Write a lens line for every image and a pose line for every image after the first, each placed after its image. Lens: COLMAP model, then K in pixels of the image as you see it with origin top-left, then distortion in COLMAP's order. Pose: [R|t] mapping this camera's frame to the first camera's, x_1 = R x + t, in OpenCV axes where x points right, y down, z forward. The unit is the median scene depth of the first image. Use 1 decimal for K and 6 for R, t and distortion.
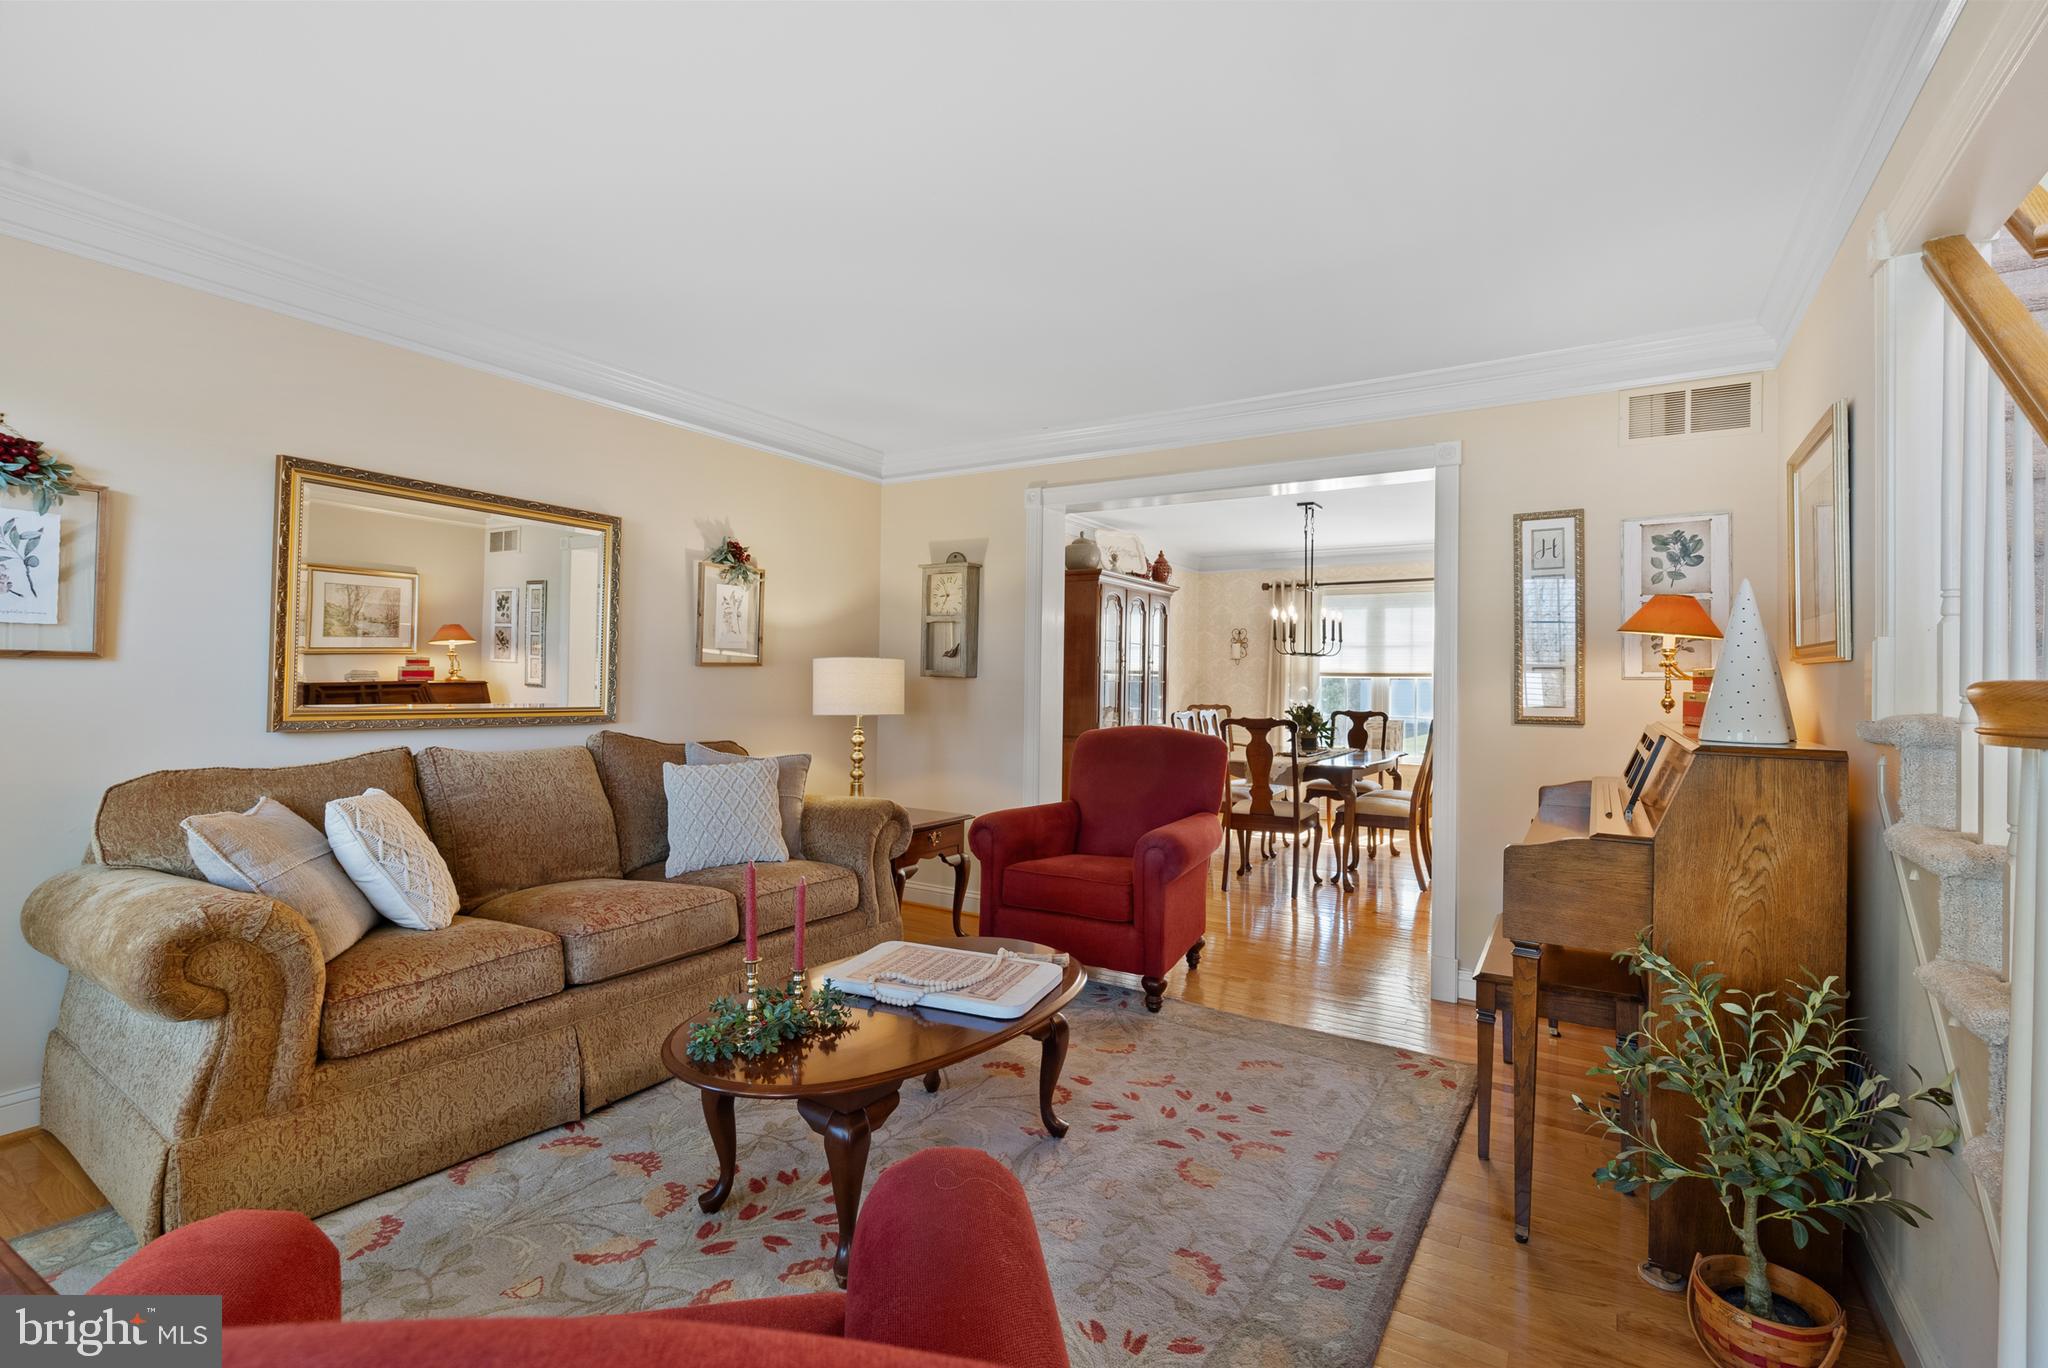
lens RADIAL K [[937.6, 0, 1018.2], [0, 937.6, 674.1], [0, 0, 1]] dist [-0.001226, 0.000179]
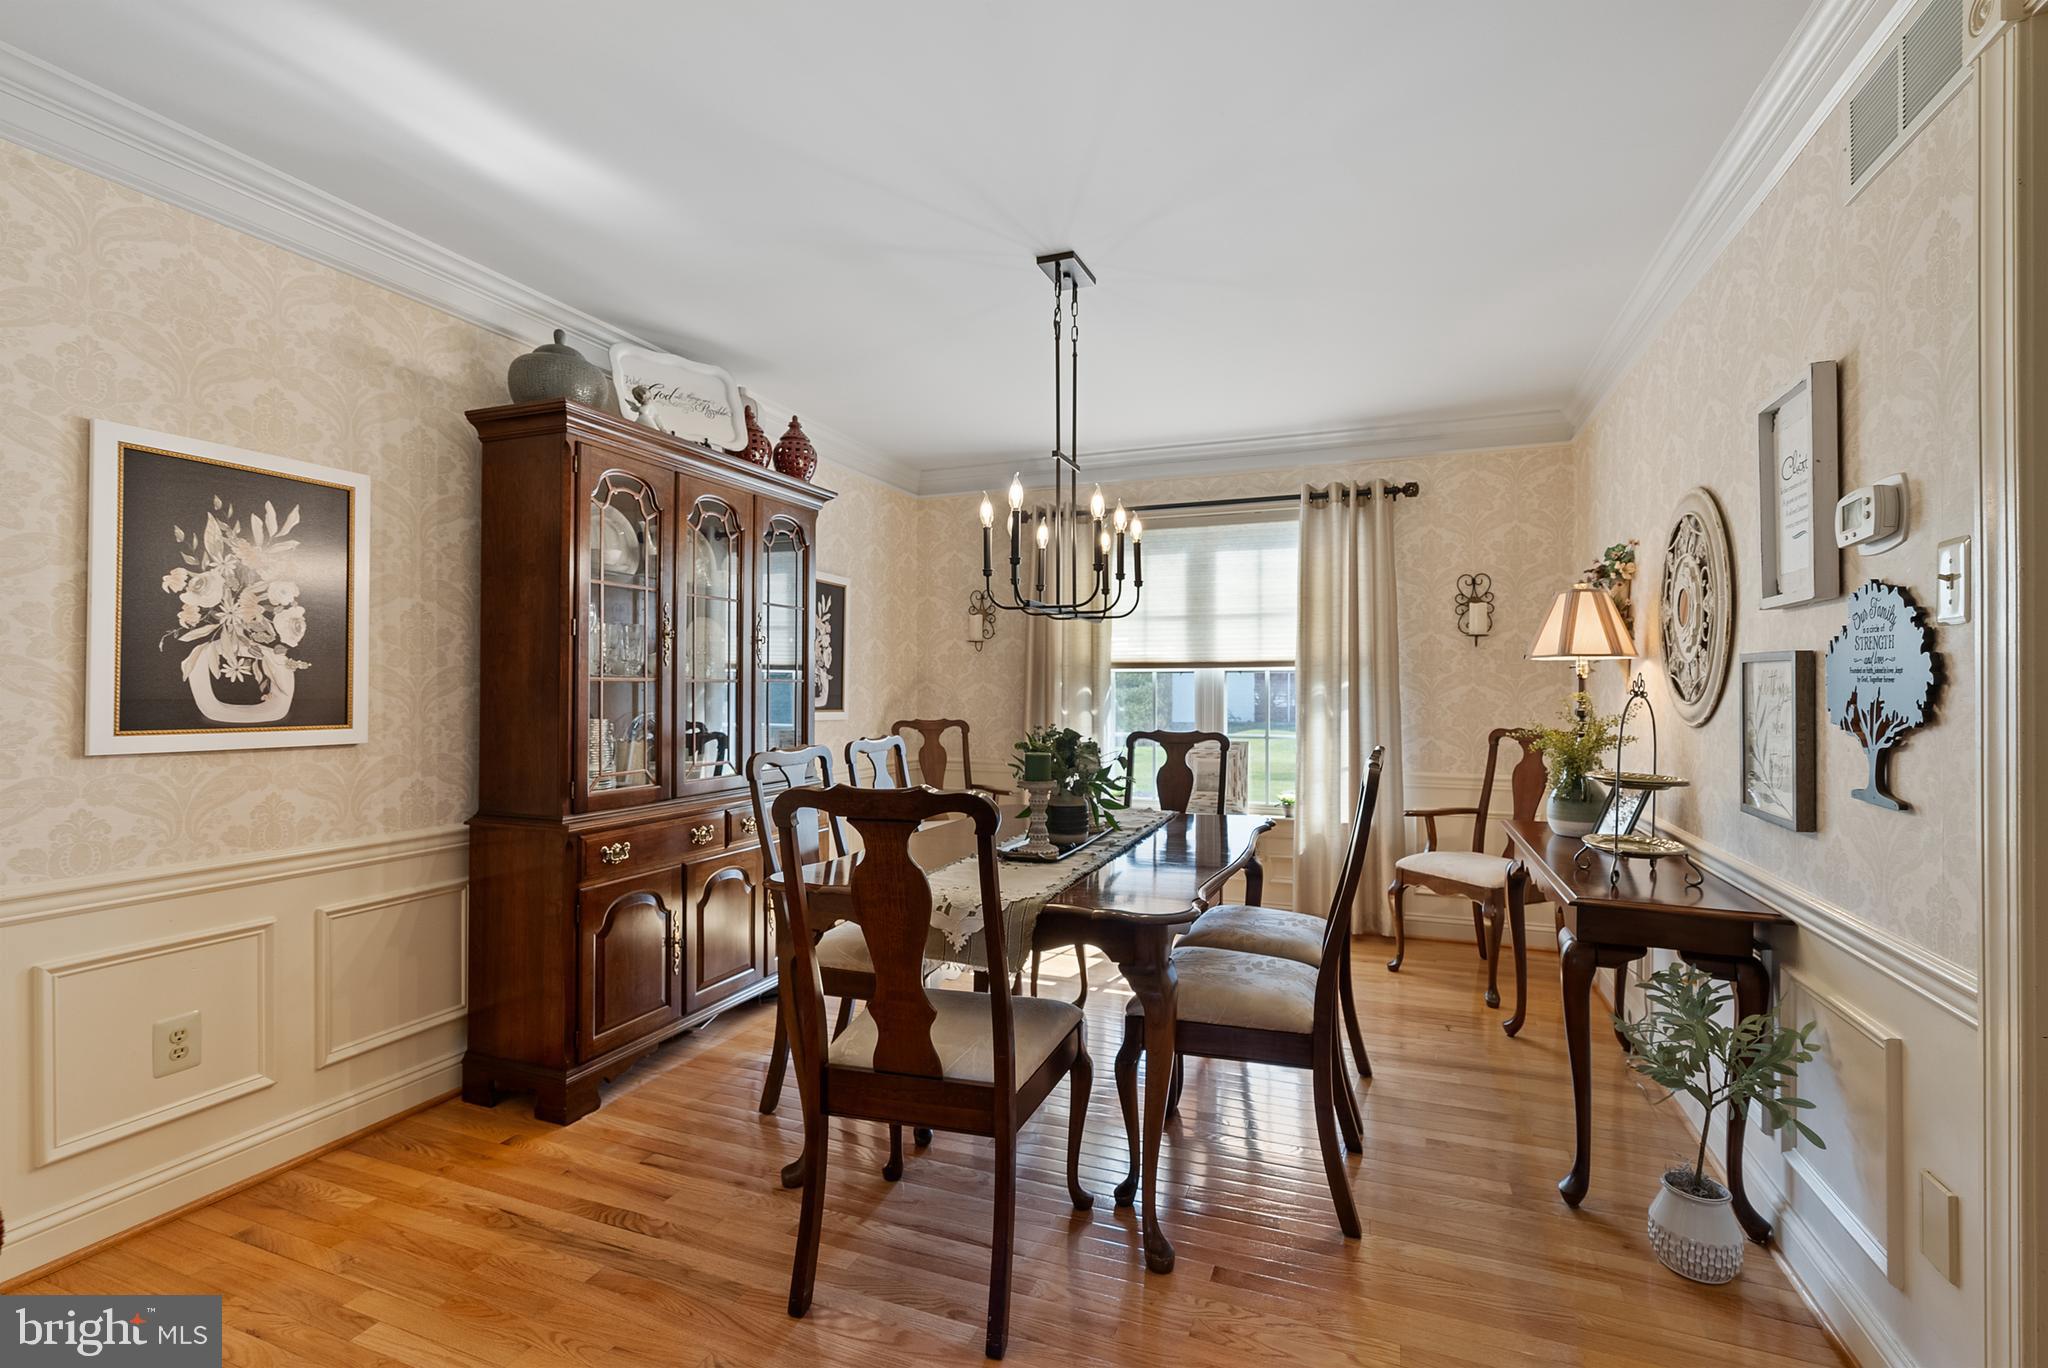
lens RADIAL K [[937.6, 0, 1039.8], [0, 937.6, 690.0], [0, 0, 1]] dist [-0.001226, 0.000179]
pose [[0.978463, -0.016068, 0.205796, 0.175364], [0.013078, 0.999788, 0.015881, 0.006529], [-0.206008, -0.012848, 0.978466, 0.488389]]
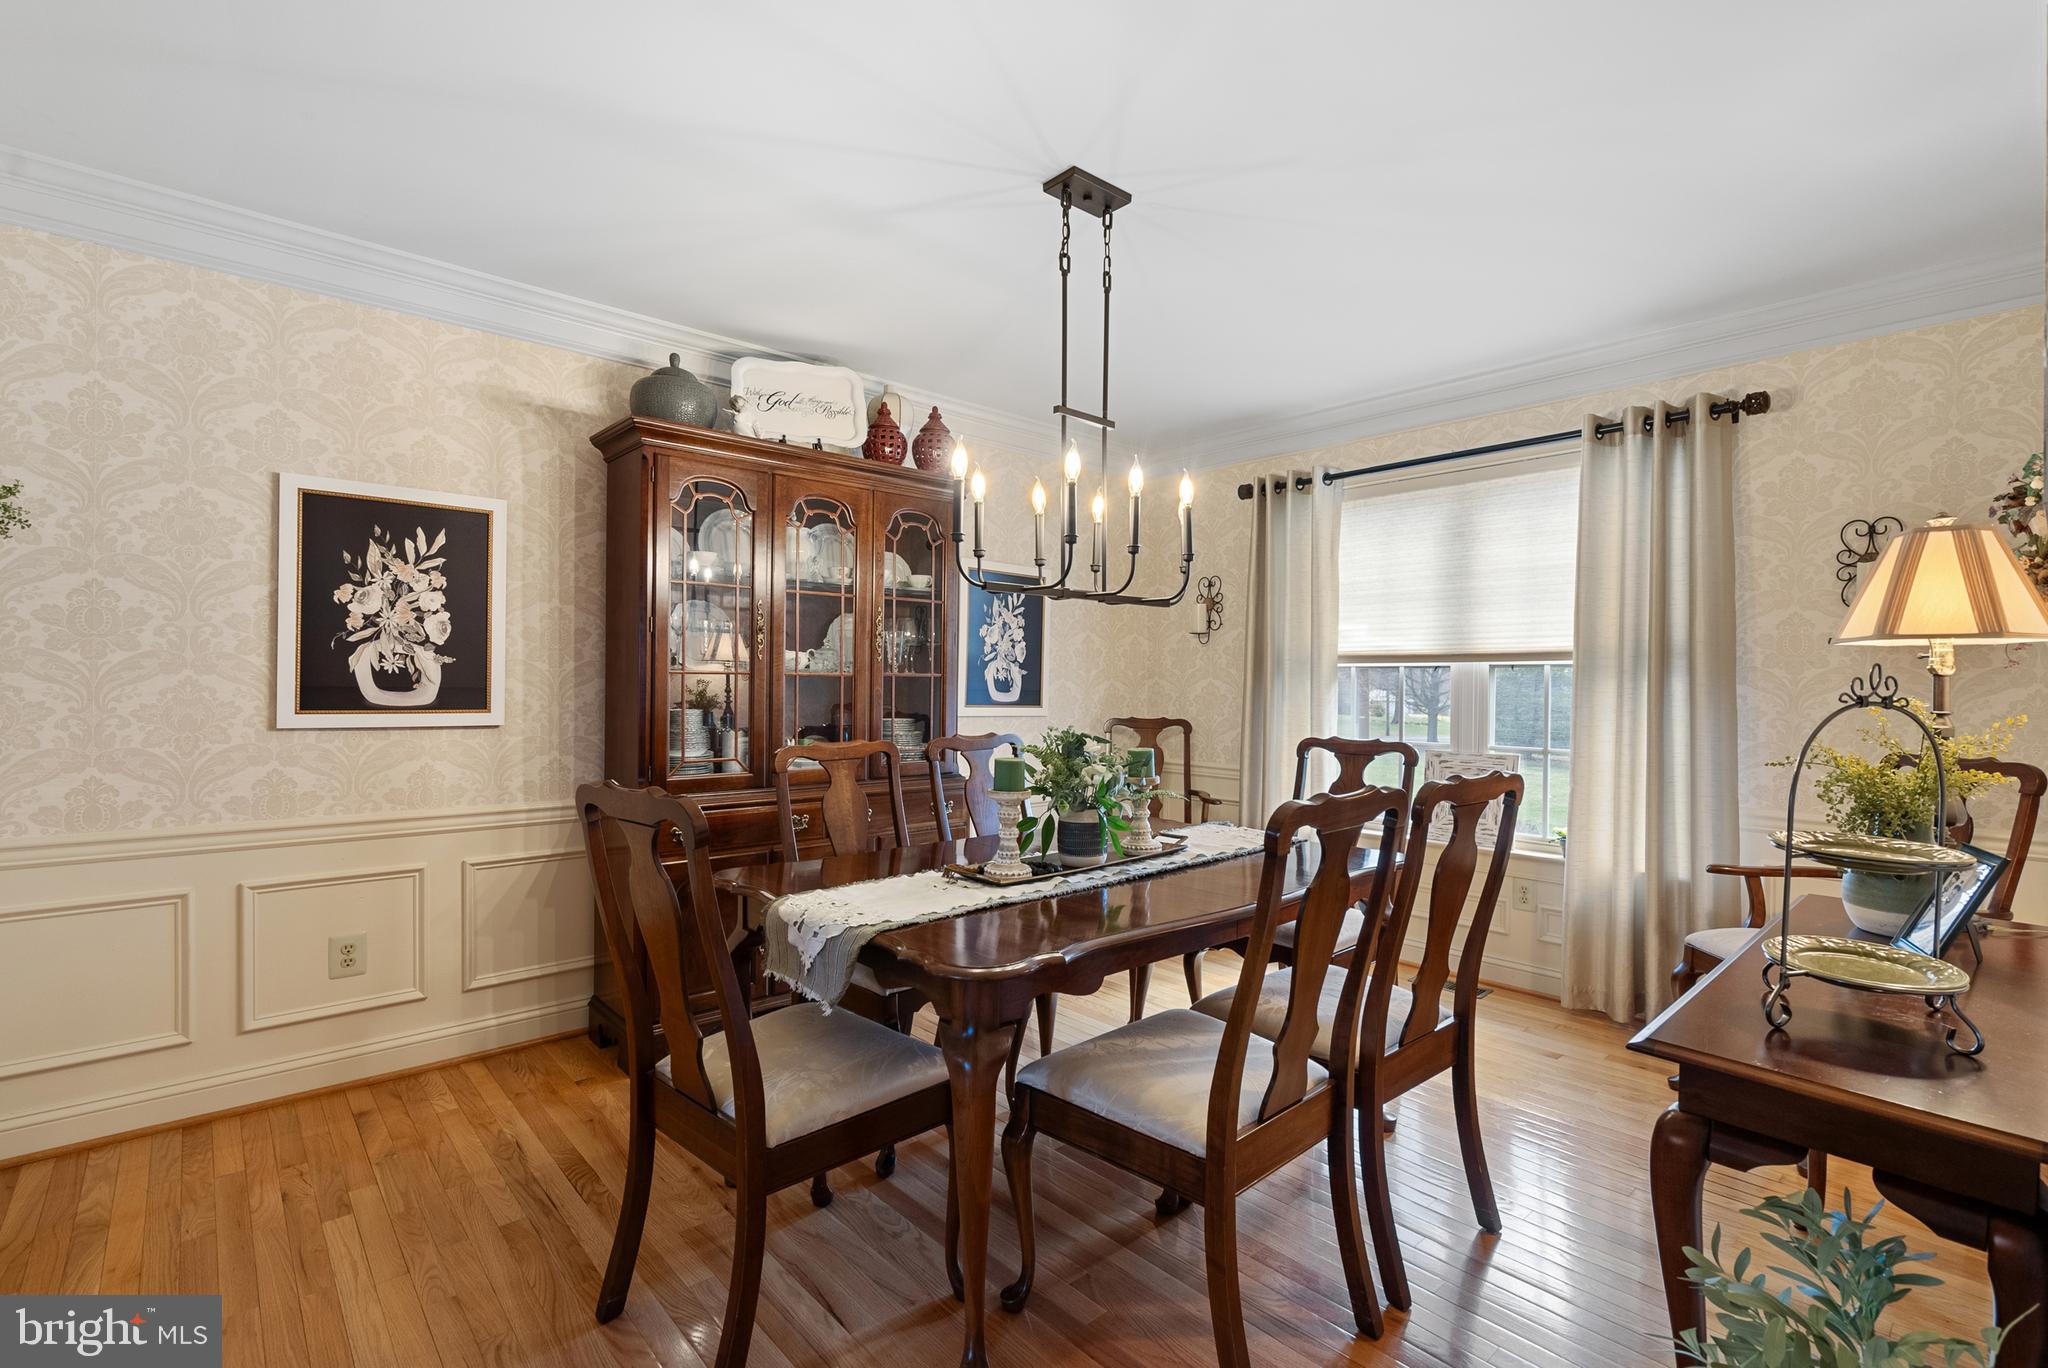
lens RADIAL K [[937.6, 0, 1030.1], [0, 937.6, 694.6], [0, 0, 1]] dist [-0.001226, 0.000179]
pose [[0.965011, -0.004439, -0.262172, 0.328342], [0.009700, 0.999777, 0.018774, 0.009342], [0.262030, -0.020660, 0.964839, 0.538869]]
